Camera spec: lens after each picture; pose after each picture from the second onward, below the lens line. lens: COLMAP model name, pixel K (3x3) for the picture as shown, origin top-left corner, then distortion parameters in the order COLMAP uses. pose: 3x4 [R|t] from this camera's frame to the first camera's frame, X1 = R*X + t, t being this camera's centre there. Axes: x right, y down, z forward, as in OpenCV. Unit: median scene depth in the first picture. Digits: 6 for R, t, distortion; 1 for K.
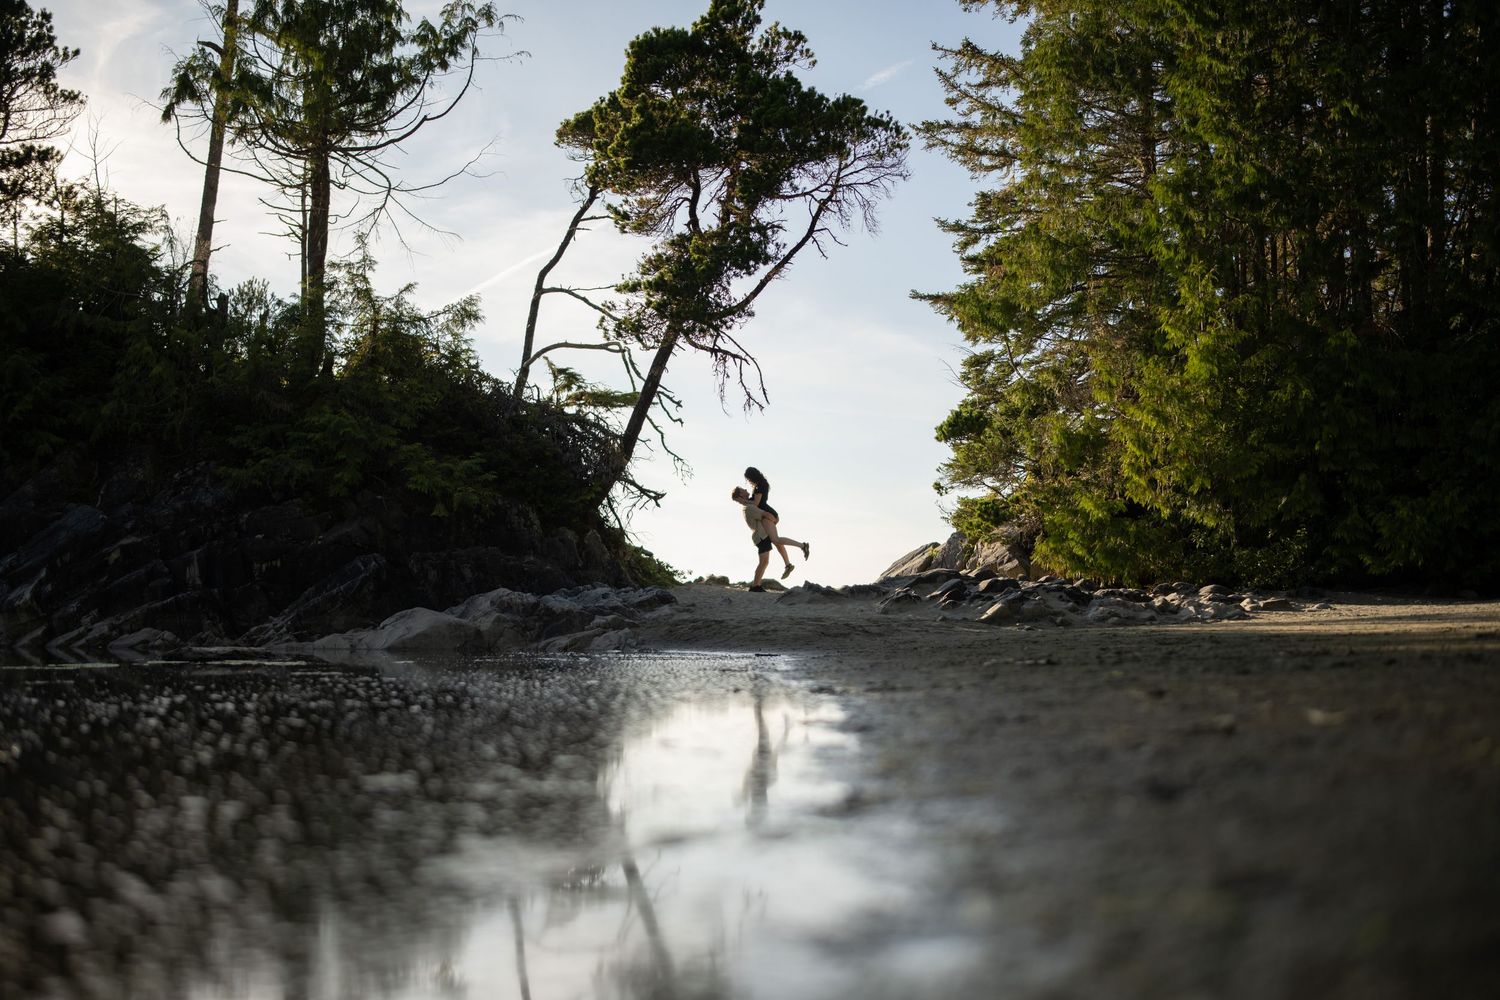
lens RADIAL K [[1499.7, 0, 750.0], [0, 1499.7, 500.0], [0, 0, 1]] dist [-0.037950, -0.010887]
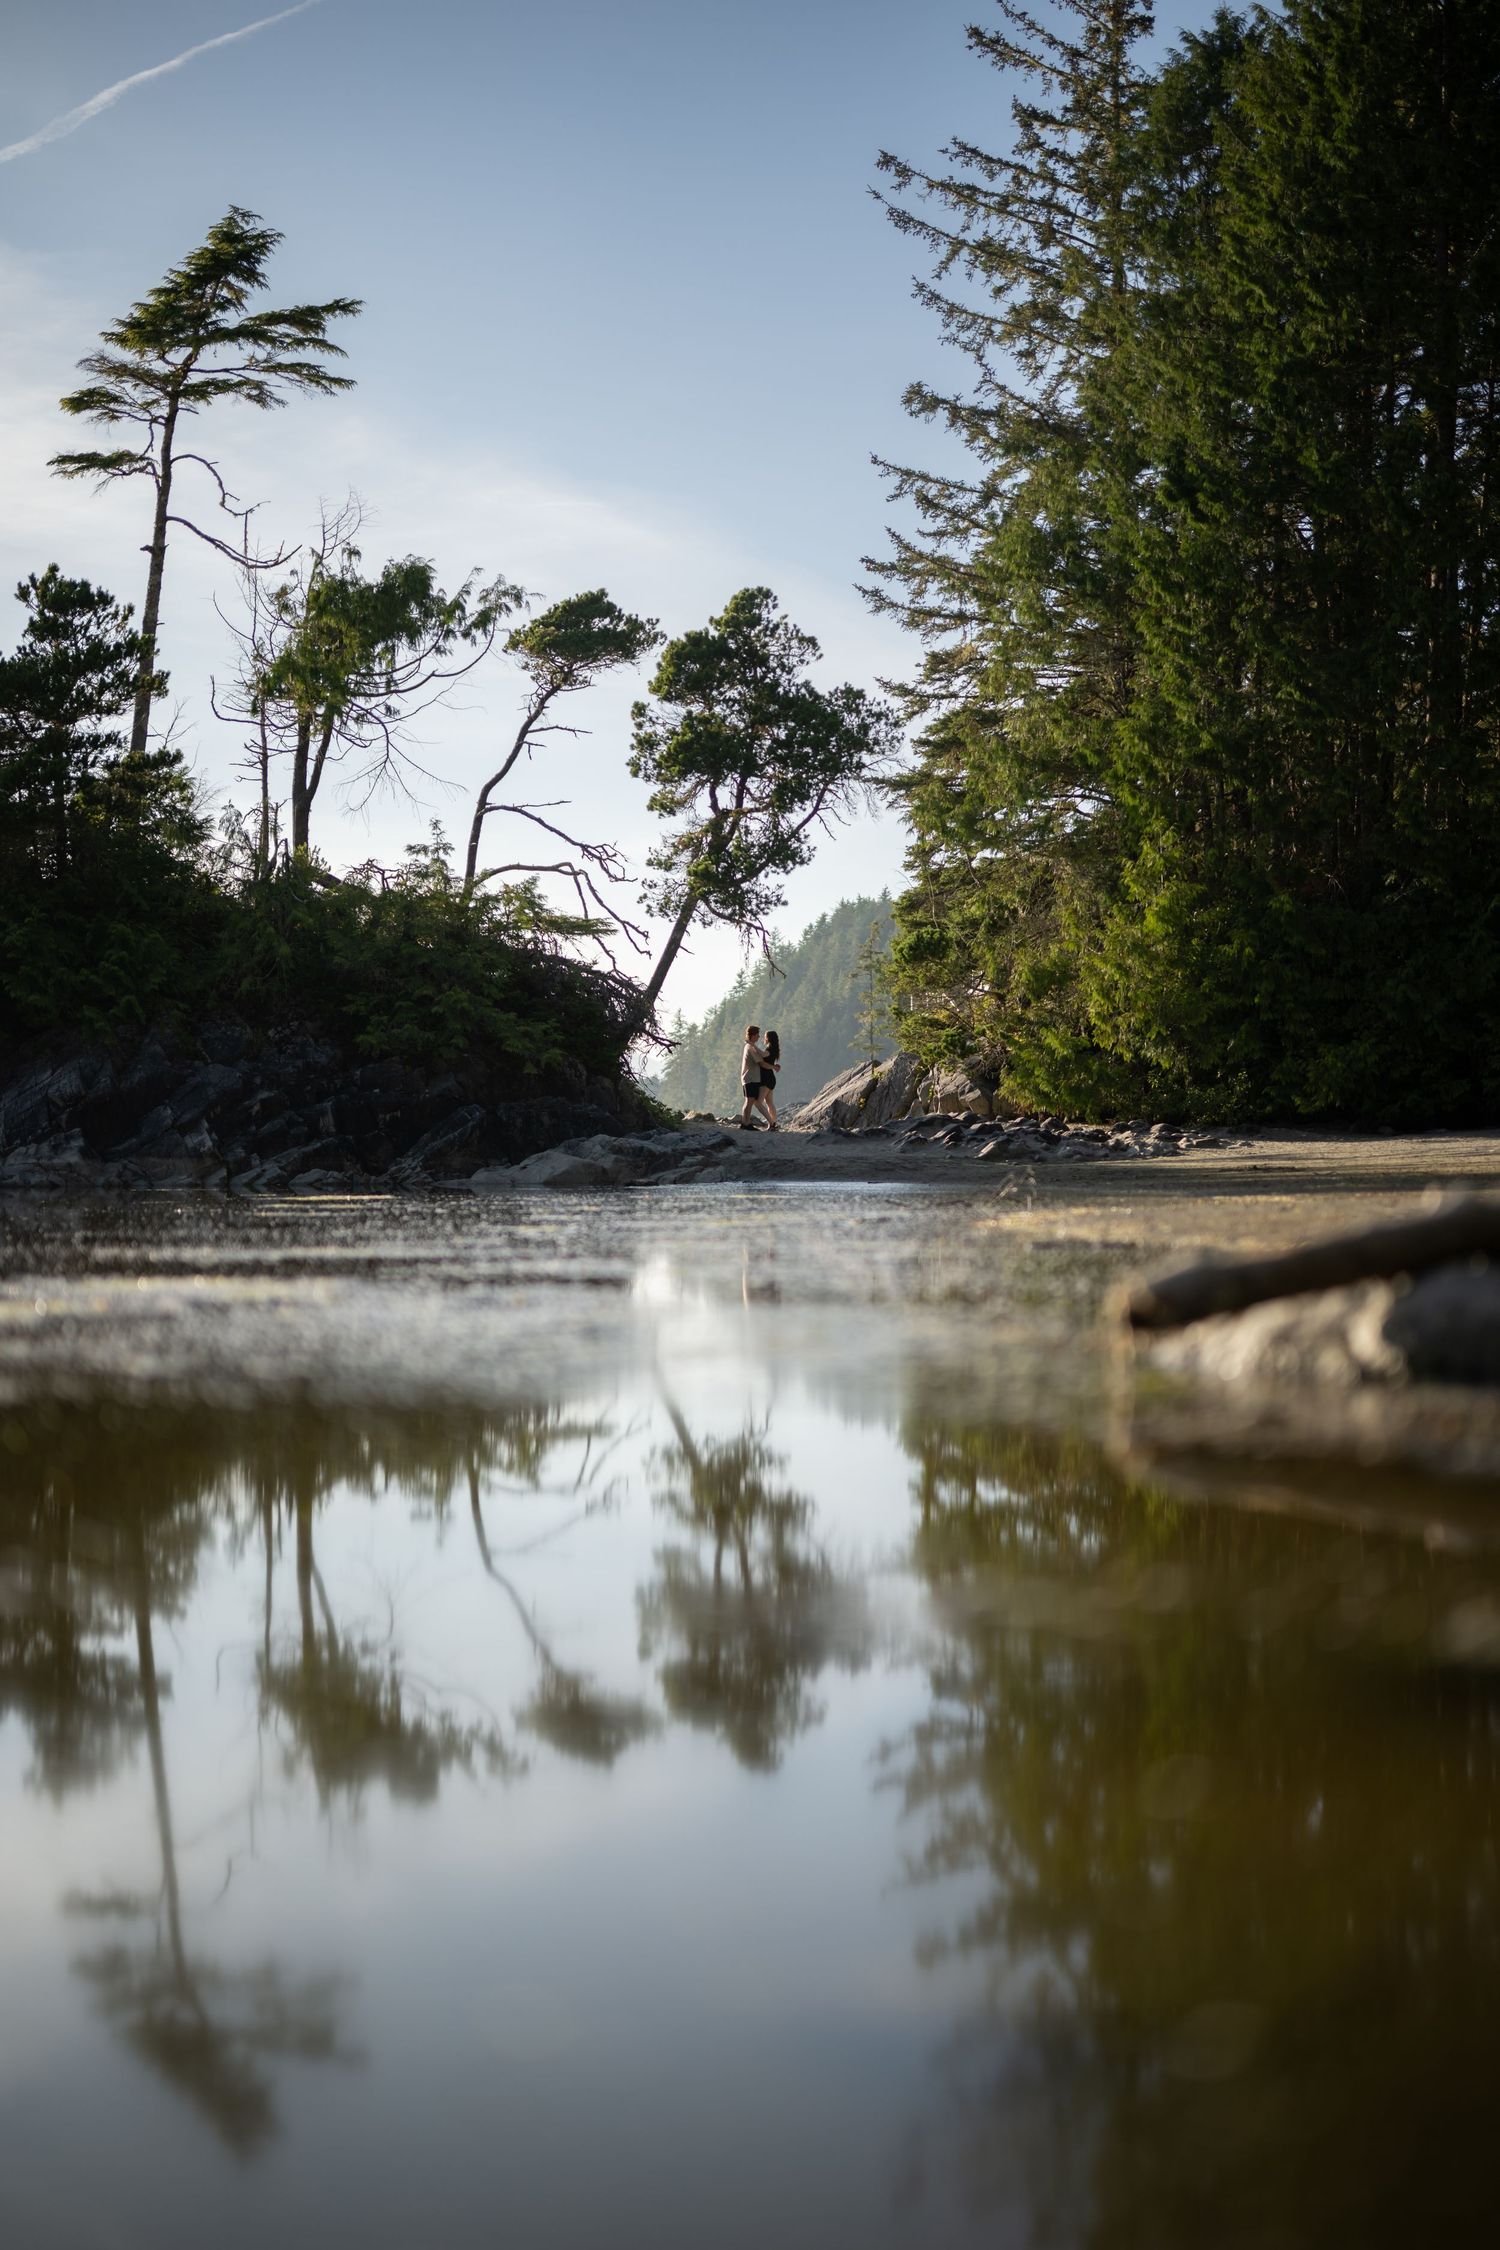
lens RADIAL K [[3345.0, 0, 754.2], [0, 3345.0, 1136.9], [0, 0, 1]] dist [-0.026630, 0.204486]
pose [[0.989842, -0.006112, 0.142038, -0.349921], [-0.005468, 0.996699, 0.080999, -0.133514], [-0.142064, -0.080953, 0.986542, -1.427820]]
